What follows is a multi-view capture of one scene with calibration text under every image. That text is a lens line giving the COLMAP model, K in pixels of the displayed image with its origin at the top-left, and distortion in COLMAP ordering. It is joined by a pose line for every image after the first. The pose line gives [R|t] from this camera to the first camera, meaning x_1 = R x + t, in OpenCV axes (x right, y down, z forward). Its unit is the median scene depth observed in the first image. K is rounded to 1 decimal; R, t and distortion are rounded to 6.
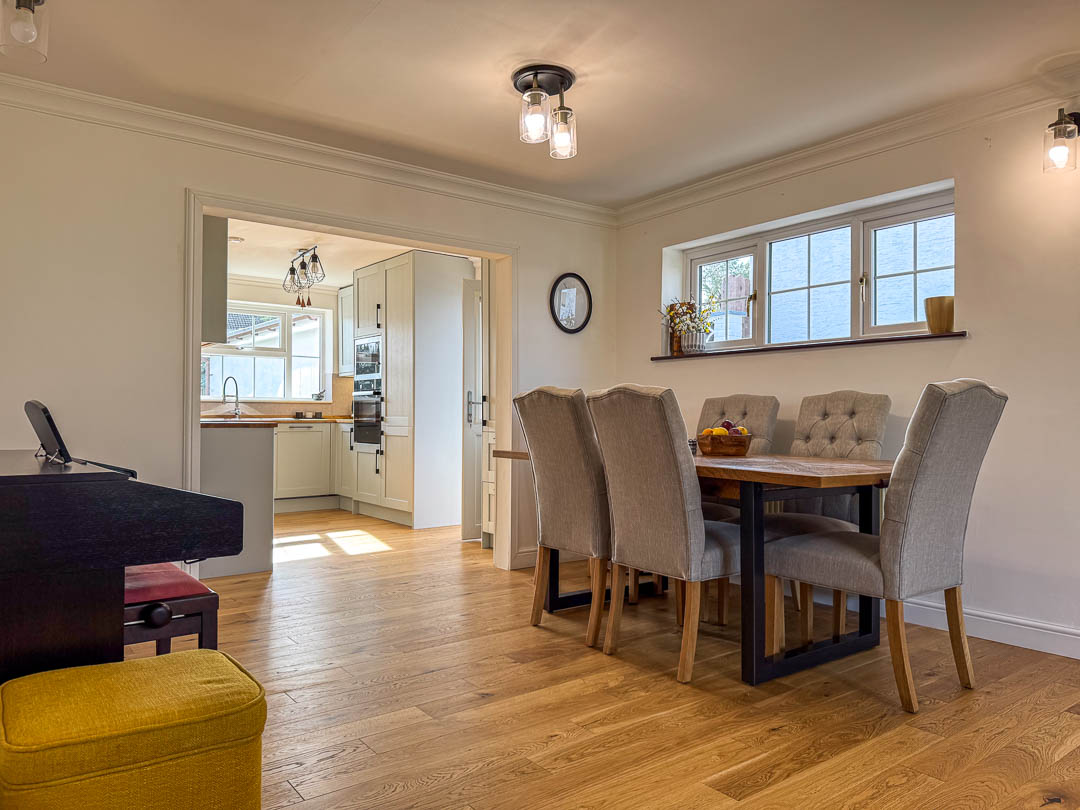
lens RADIAL K [[767.2, 0, 555.9], [0, 767.2, 407.0], [0, 0, 1]] dist [0.052991, -0.005282]
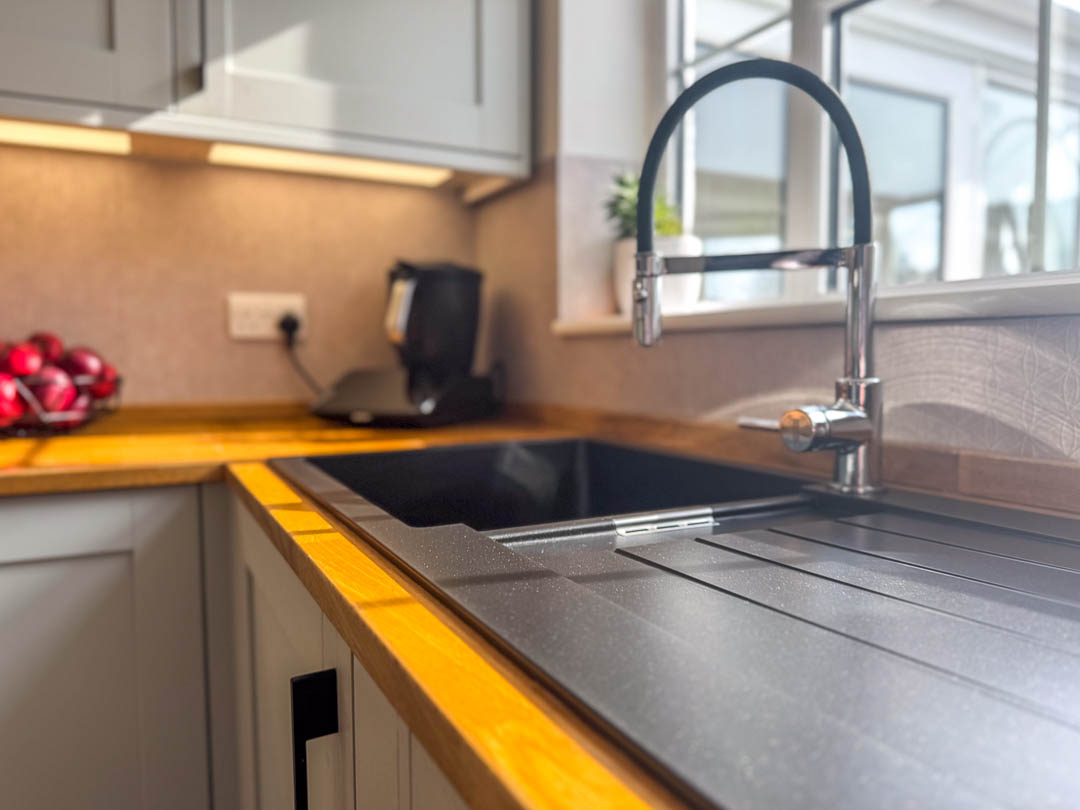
lens RADIAL K [[779.6, 0, 541.1], [0, 779.6, 411.1], [0, 0, 1]] dist [0.060831, -0.067559]
pose [[-0.178429, 0.069822, -0.981472, -0.346676], [0.010212, 0.997557, 0.069109, -0.001955], [0.983900, 0.002308, -0.178706, 1.095855]]
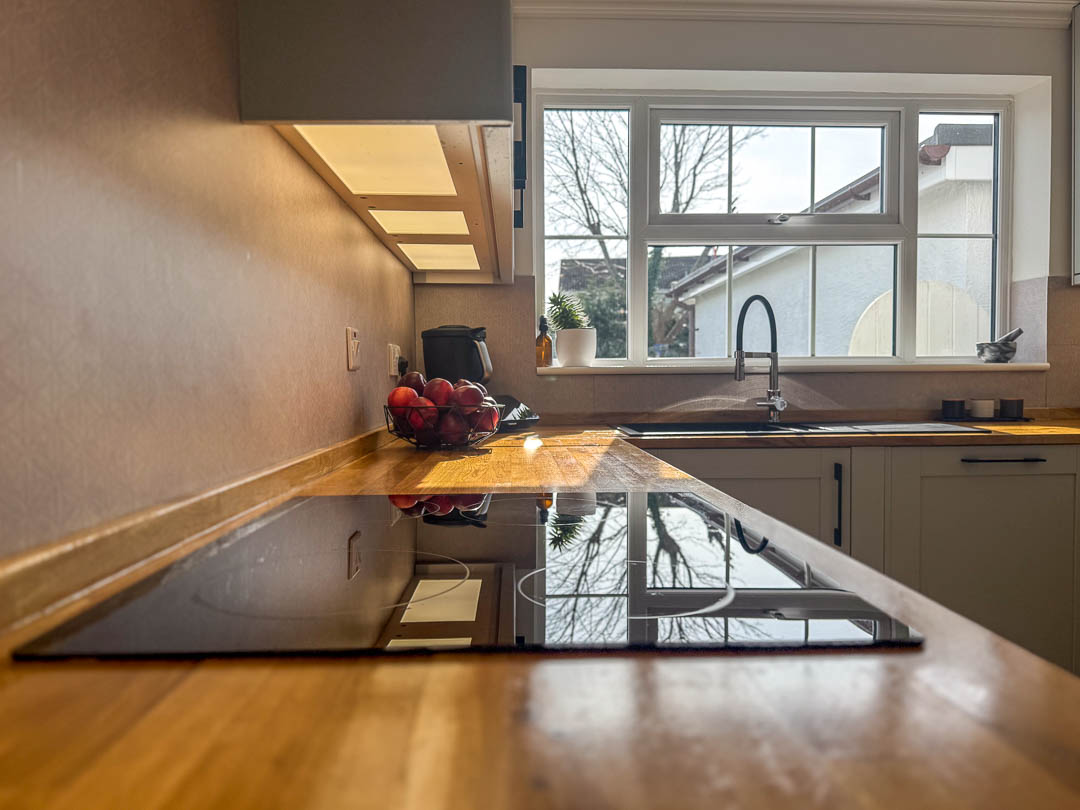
lens RADIAL K [[770.0, 0, 550.1], [0, 770.0, 409.6], [0, 0, 1]] dist [0.195091, -0.394419]
pose [[0.828300, 0.012638, -0.560143, -0.337800], [0.014585, 0.998920, 0.044105, -0.007289], [0.560096, -0.044702, 0.827221, 0.742774]]
